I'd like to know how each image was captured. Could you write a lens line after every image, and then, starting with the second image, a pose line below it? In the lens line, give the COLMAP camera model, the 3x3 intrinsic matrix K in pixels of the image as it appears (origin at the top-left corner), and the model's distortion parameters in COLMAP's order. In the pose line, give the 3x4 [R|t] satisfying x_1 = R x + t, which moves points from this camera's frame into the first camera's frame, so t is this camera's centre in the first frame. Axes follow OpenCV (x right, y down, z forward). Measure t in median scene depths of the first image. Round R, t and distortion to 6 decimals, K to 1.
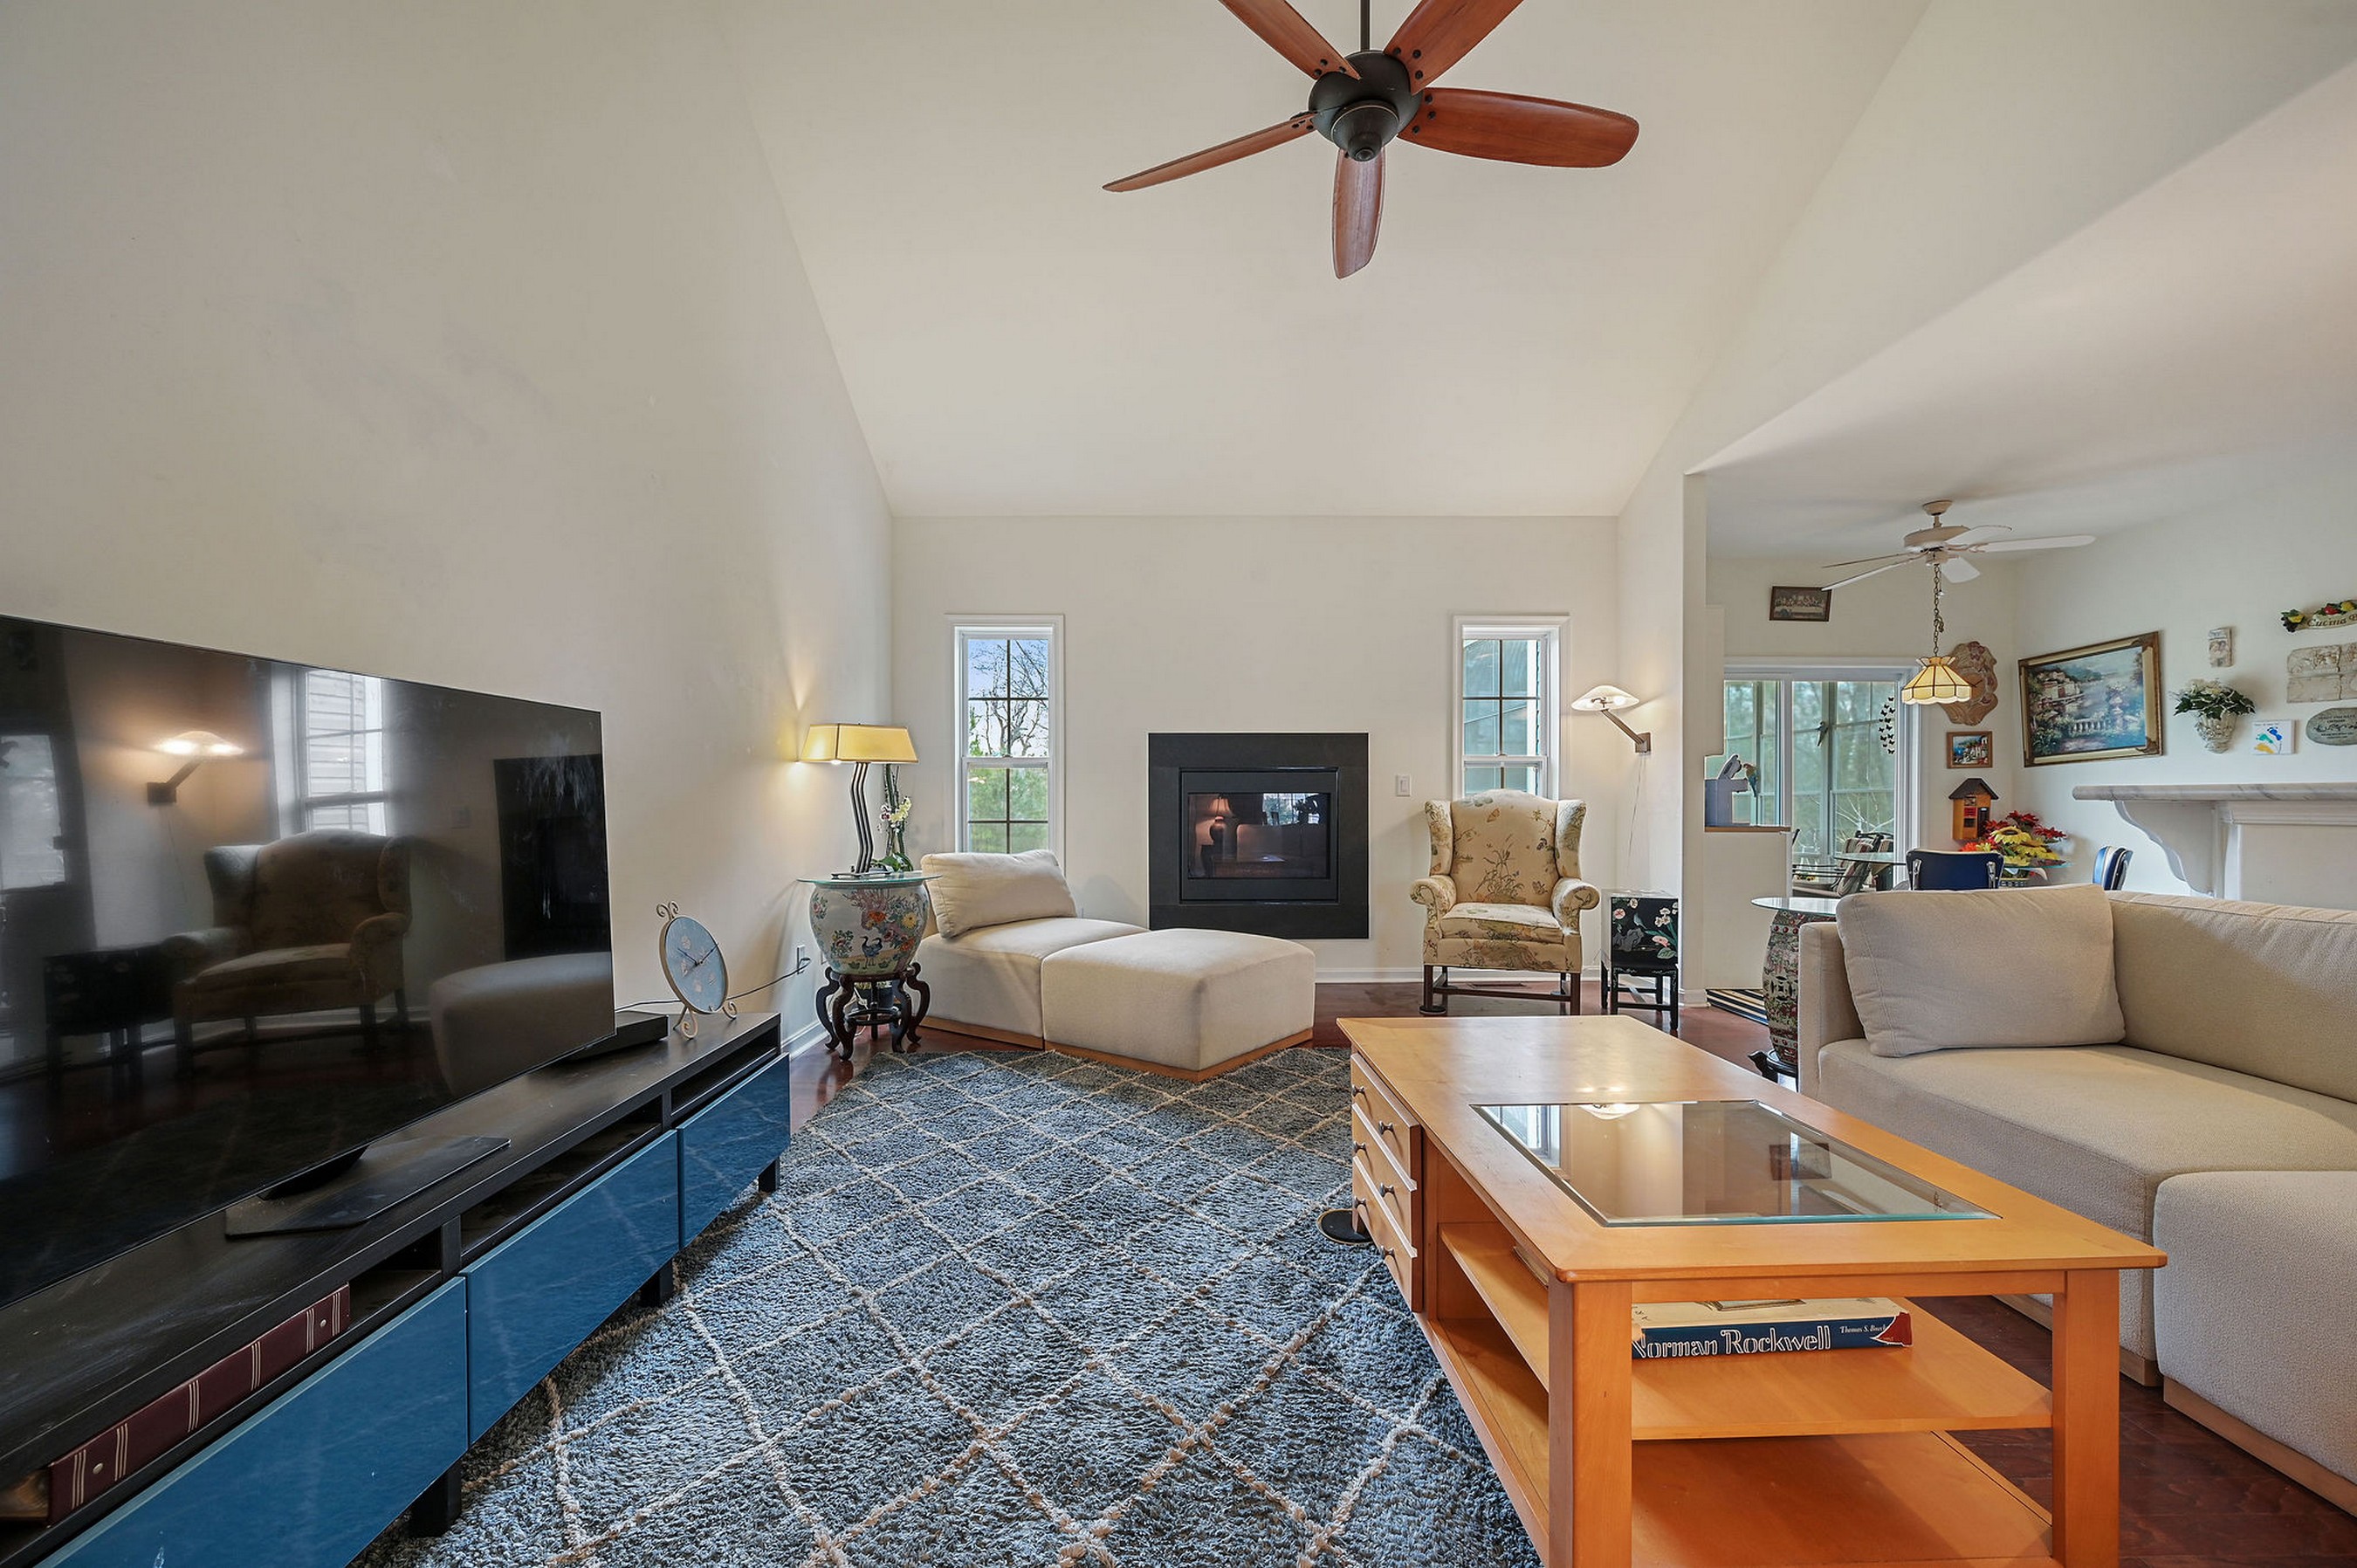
lens RADIAL K [[923.8, 0, 1192.5], [0, 923.8, 813.7], [0, 0, 1]] dist [0.005580, -0.002179]
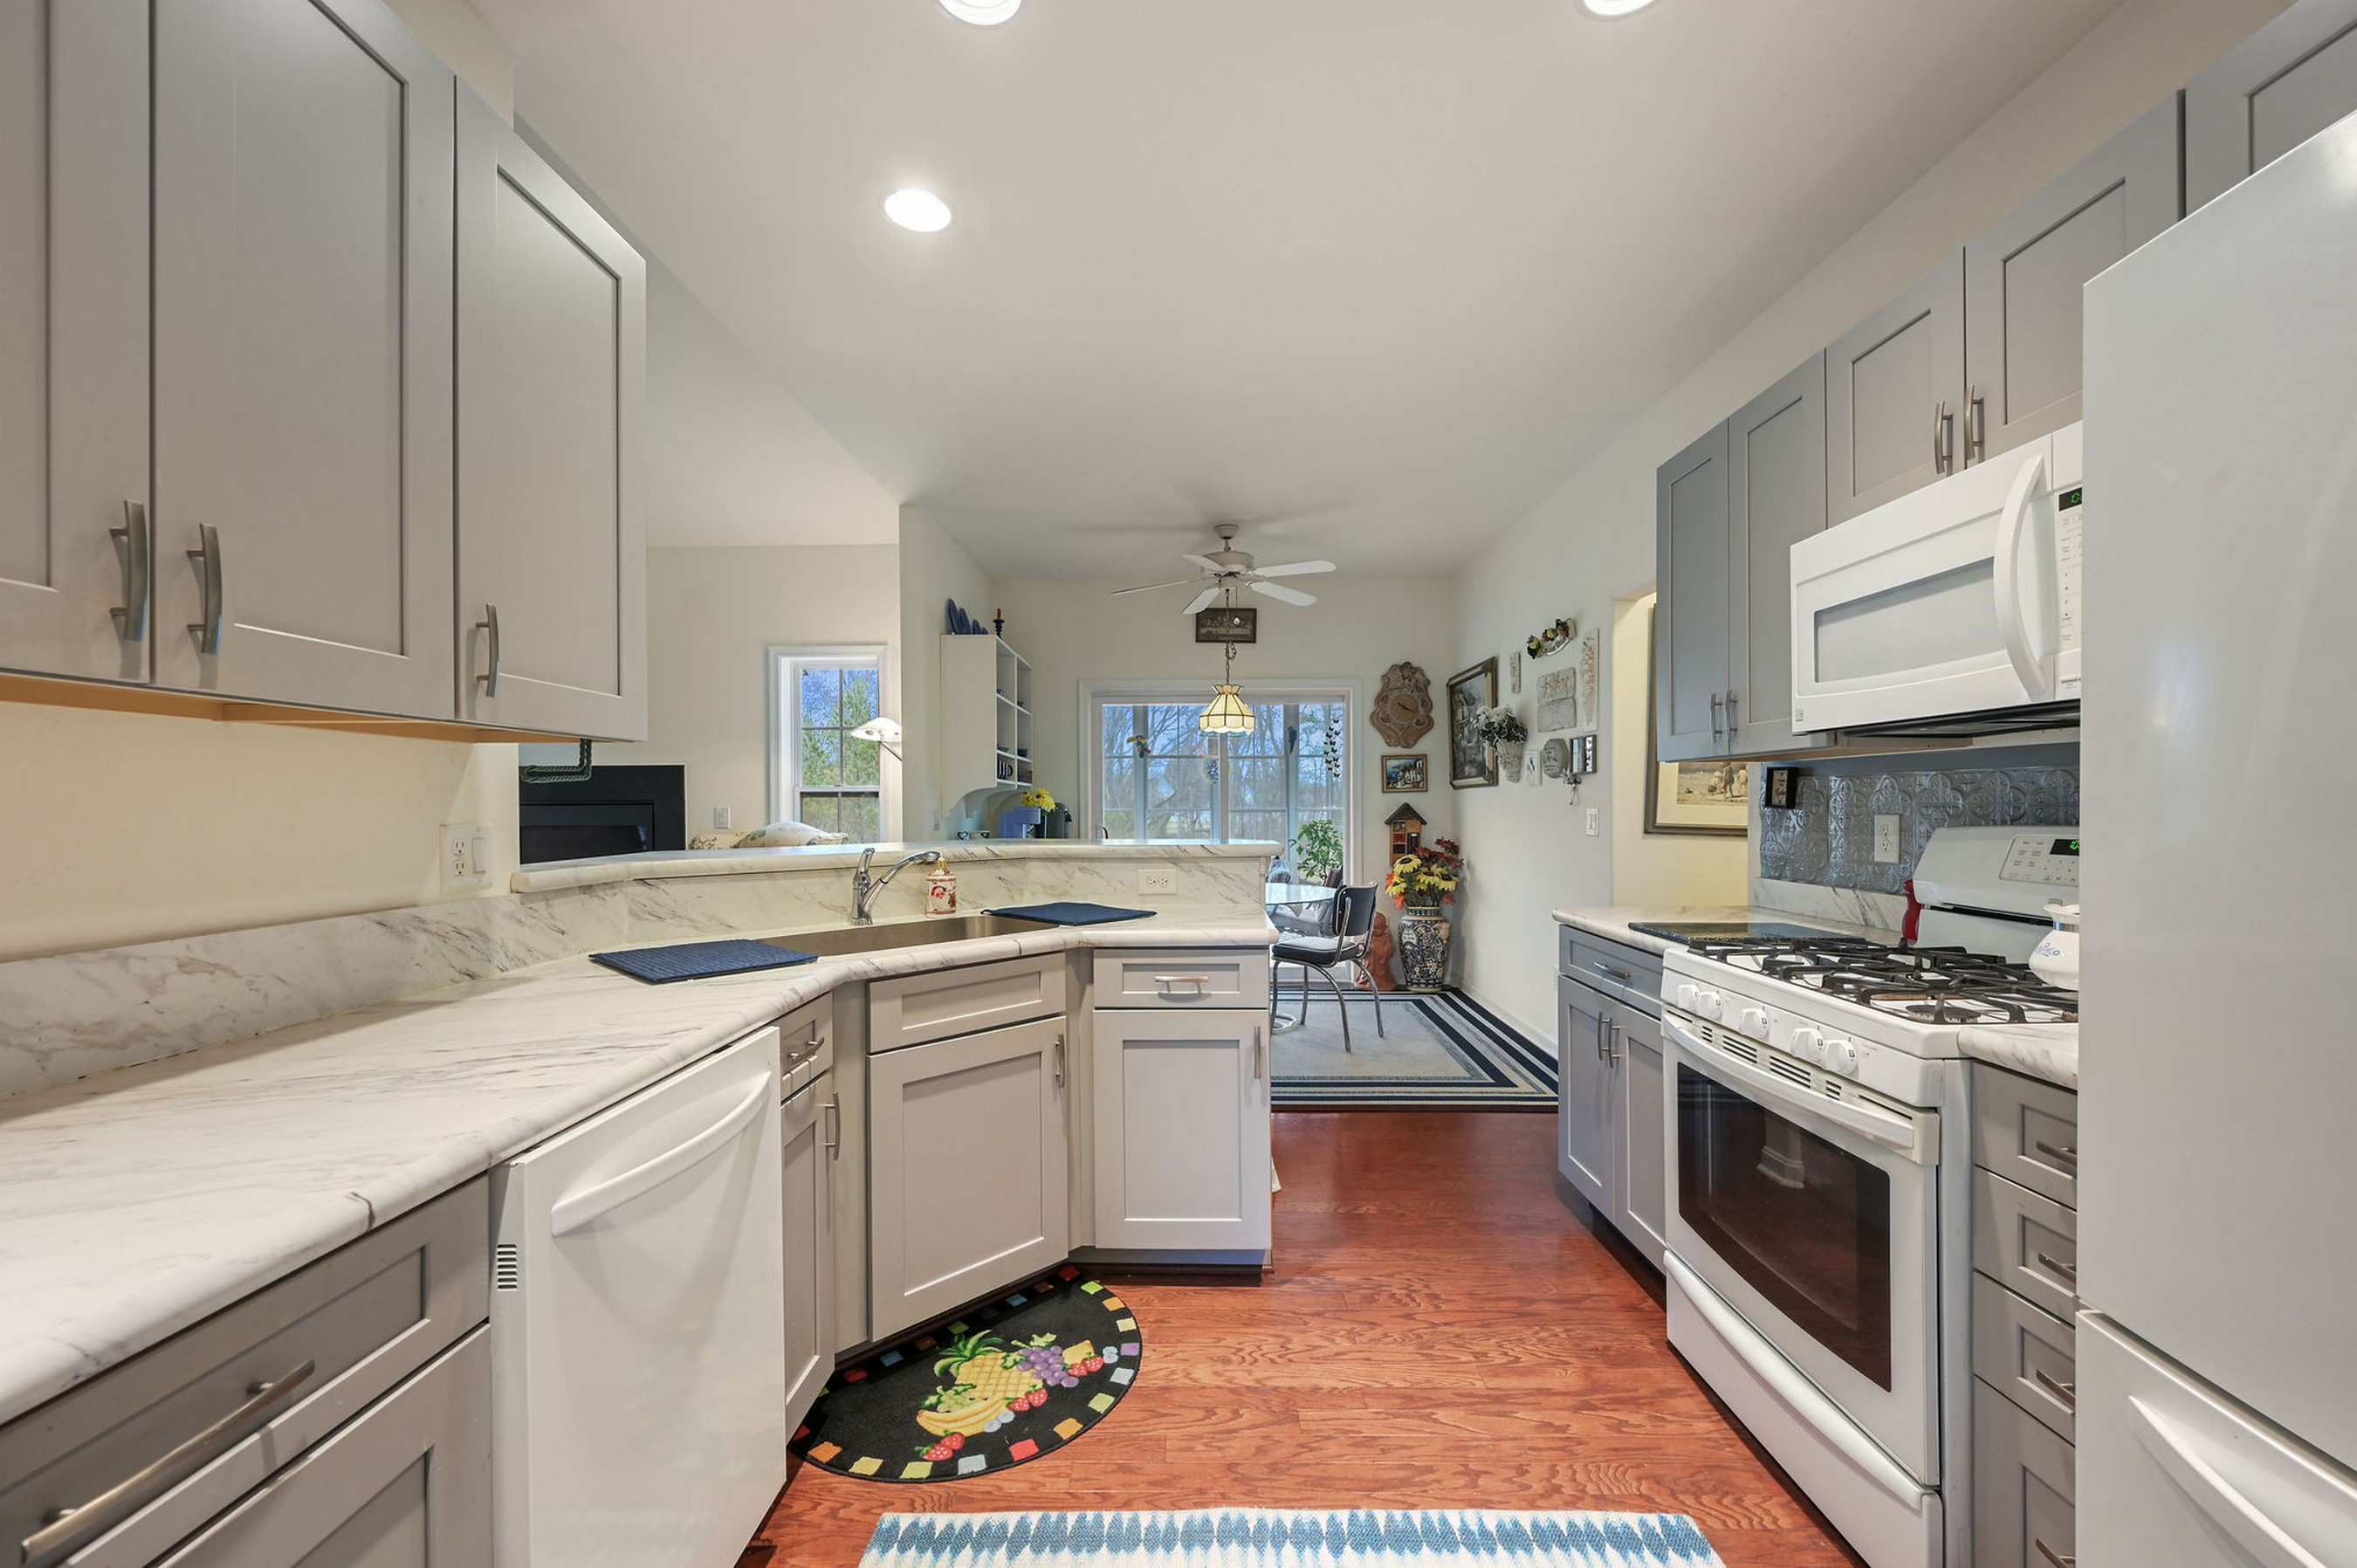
lens RADIAL K [[923.8, 0, 1170.6], [0, 923.8, 806.9], [0, 0, 1]] dist [0.005580, -0.002179]
pose [[0.998557, -0.003547, -0.053583, 0.684217], [0.003134, 0.999965, -0.007781, -0.028953], [0.053608, 0.007601, 0.998533, 0.023569]]
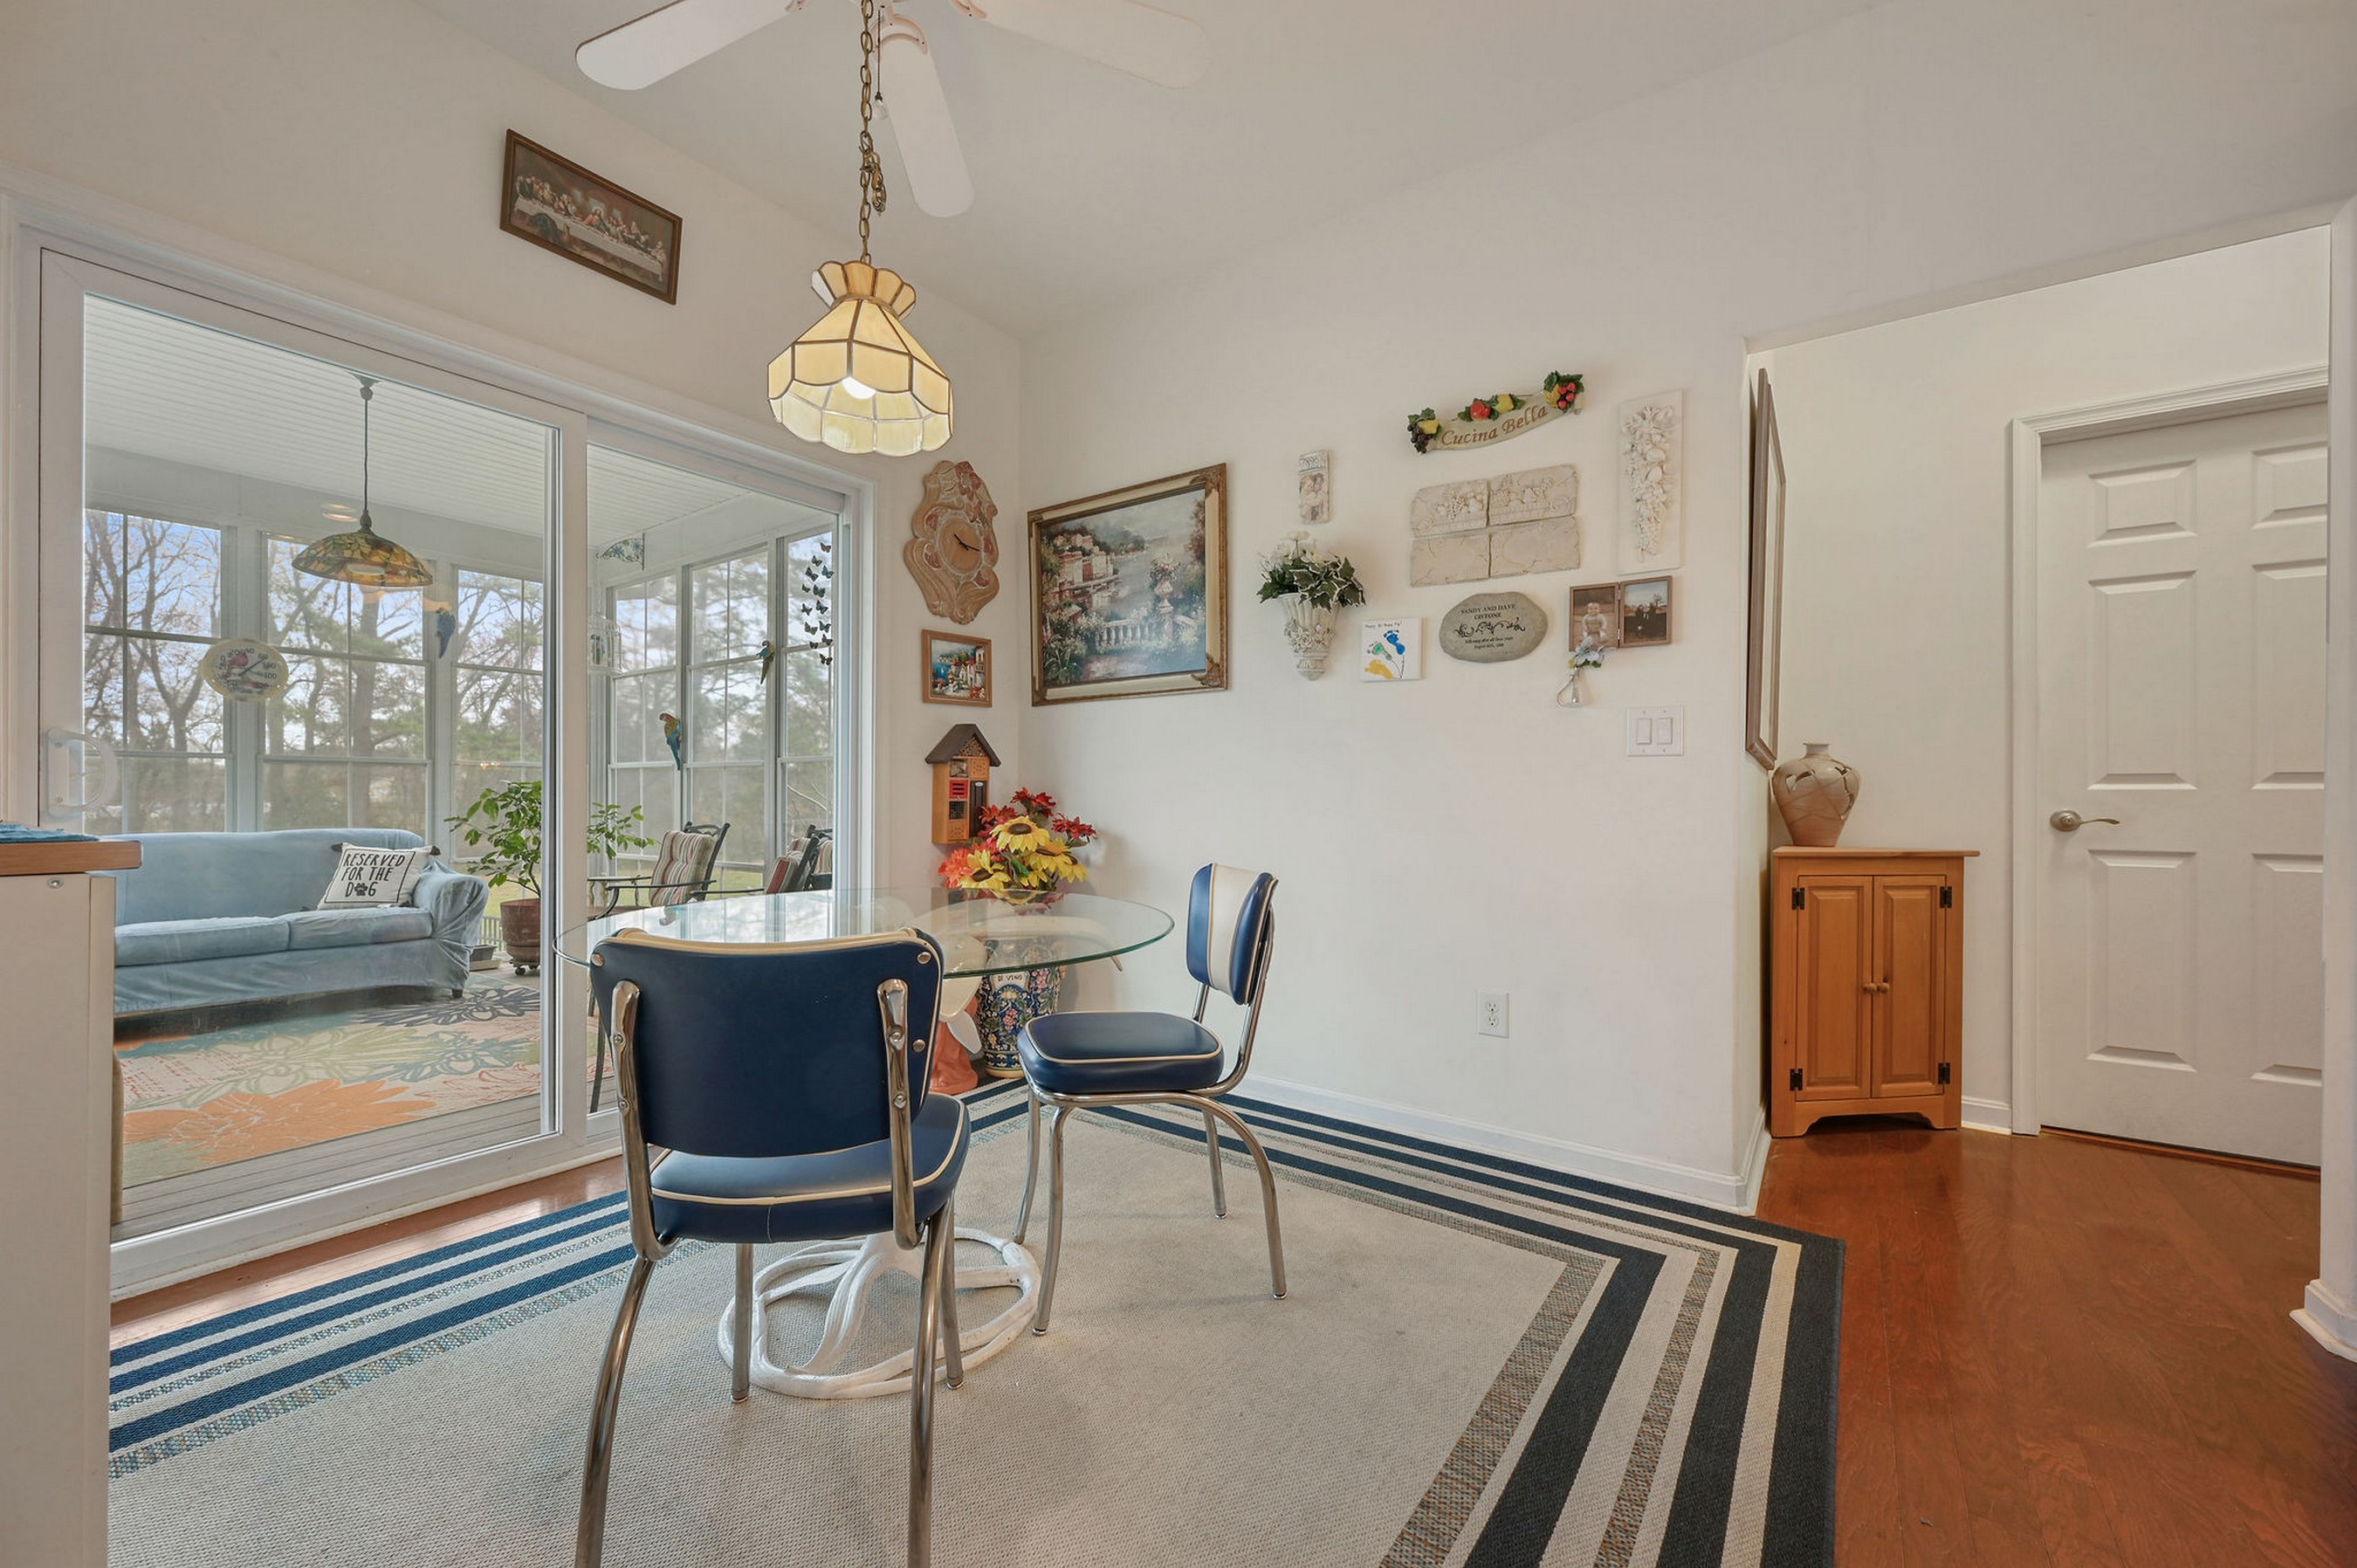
lens RADIAL K [[923.8, 0, 1167.9], [0, 923.8, 795.9], [0, 0, 1]] dist [0.005580, -0.002179]
pose [[0.610263, 0.004692, 0.792185, 0.530785], [0.002456, 0.999966, -0.007815, 0.006312], [-0.792195, 0.006715, 0.610231, 0.626541]]
